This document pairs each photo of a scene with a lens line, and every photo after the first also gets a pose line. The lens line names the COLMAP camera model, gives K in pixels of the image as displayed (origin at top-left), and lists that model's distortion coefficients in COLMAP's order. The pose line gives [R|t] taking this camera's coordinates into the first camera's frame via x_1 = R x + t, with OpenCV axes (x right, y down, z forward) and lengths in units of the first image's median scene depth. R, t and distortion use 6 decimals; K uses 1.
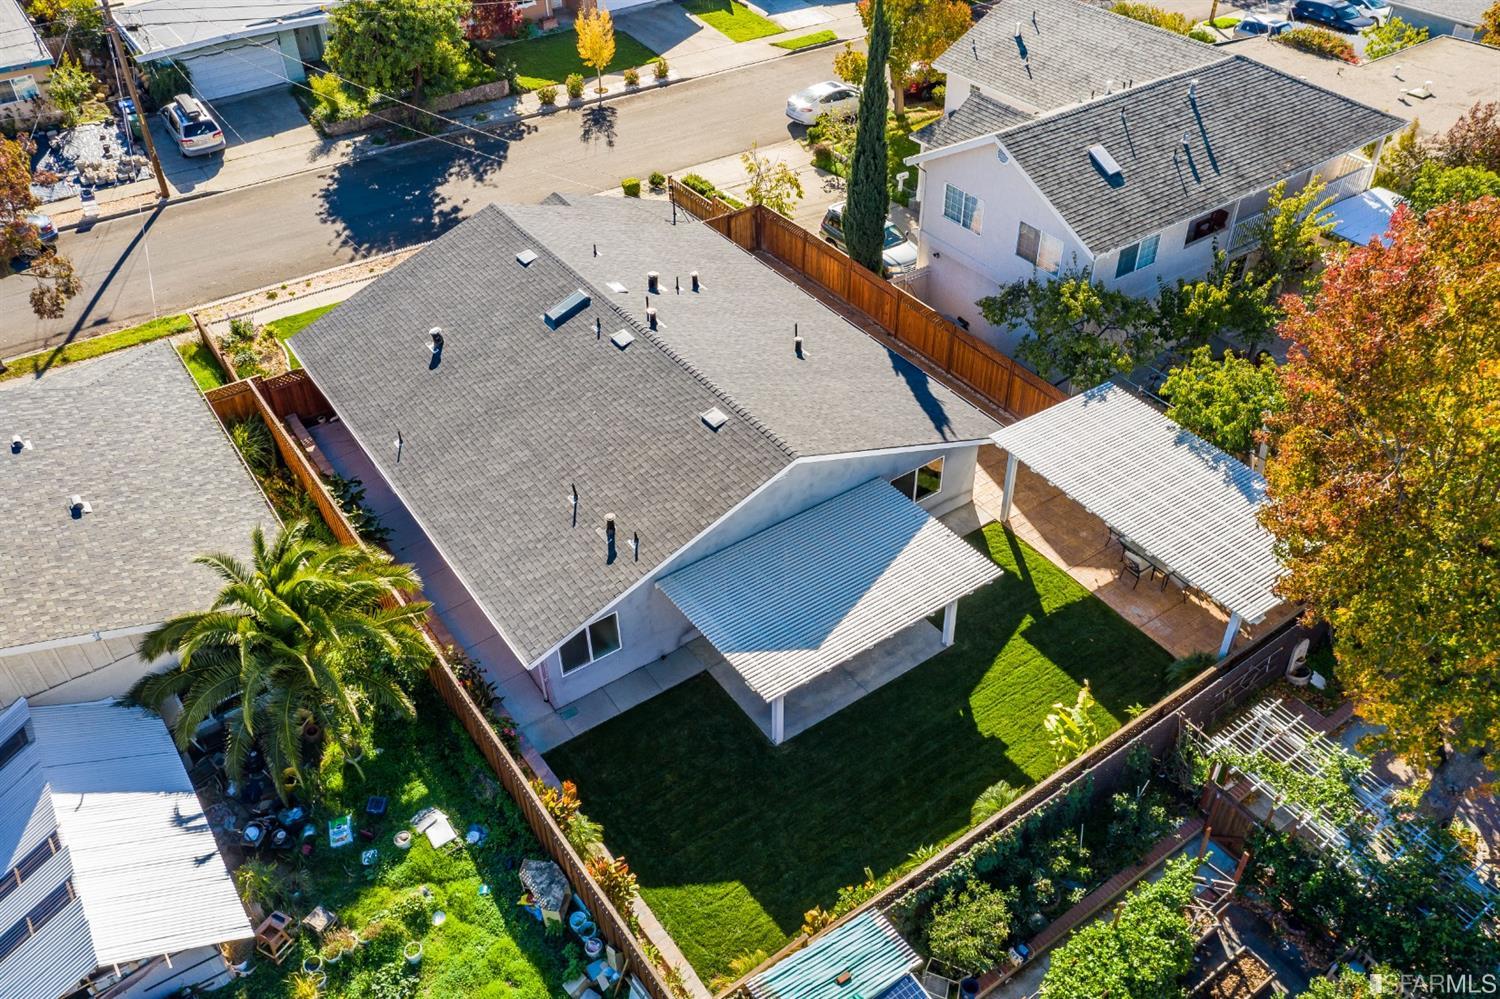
lens RADIAL K [[1186.8, 0, 755.8], [0, 1186.8, 495.6], [0, 0, 1]] dist [0.003839, -0.008934]
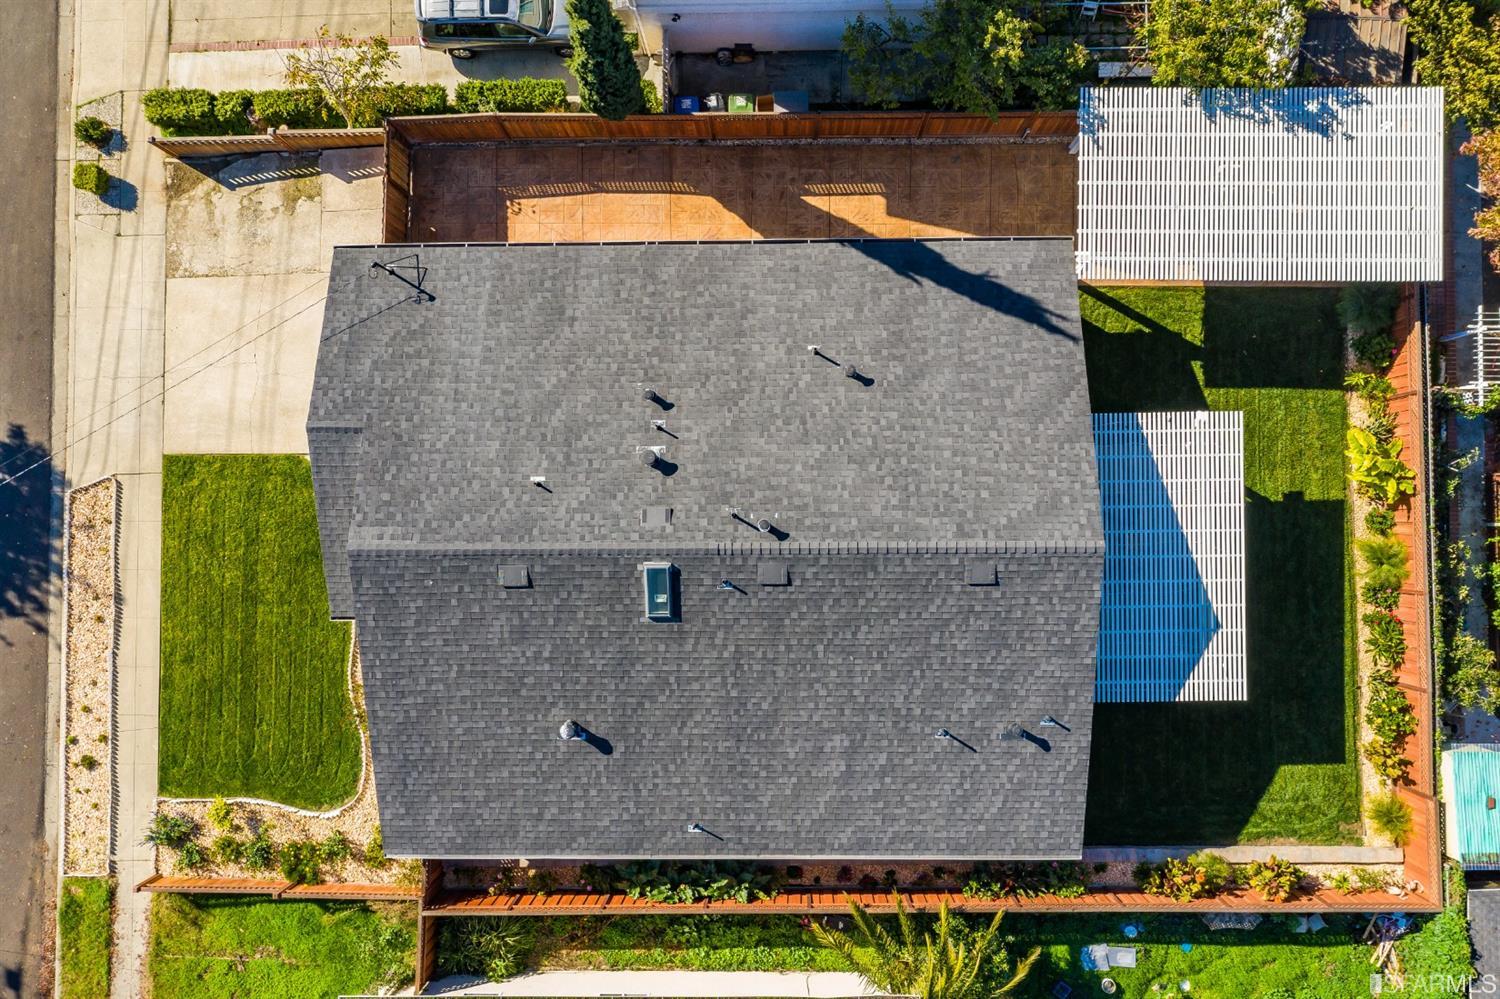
lens RADIAL K [[1186.8, 0, 755.8], [0, 1186.8, 495.6], [0, 0, 1]] dist [0.003839, -0.008934]
pose [[0.568378, -0.822494, 0.021207, -0.114177], [0.535998, 0.389706, 0.748890, -0.957791], [-0.624221, -0.414286, 0.662355, 0.610398]]
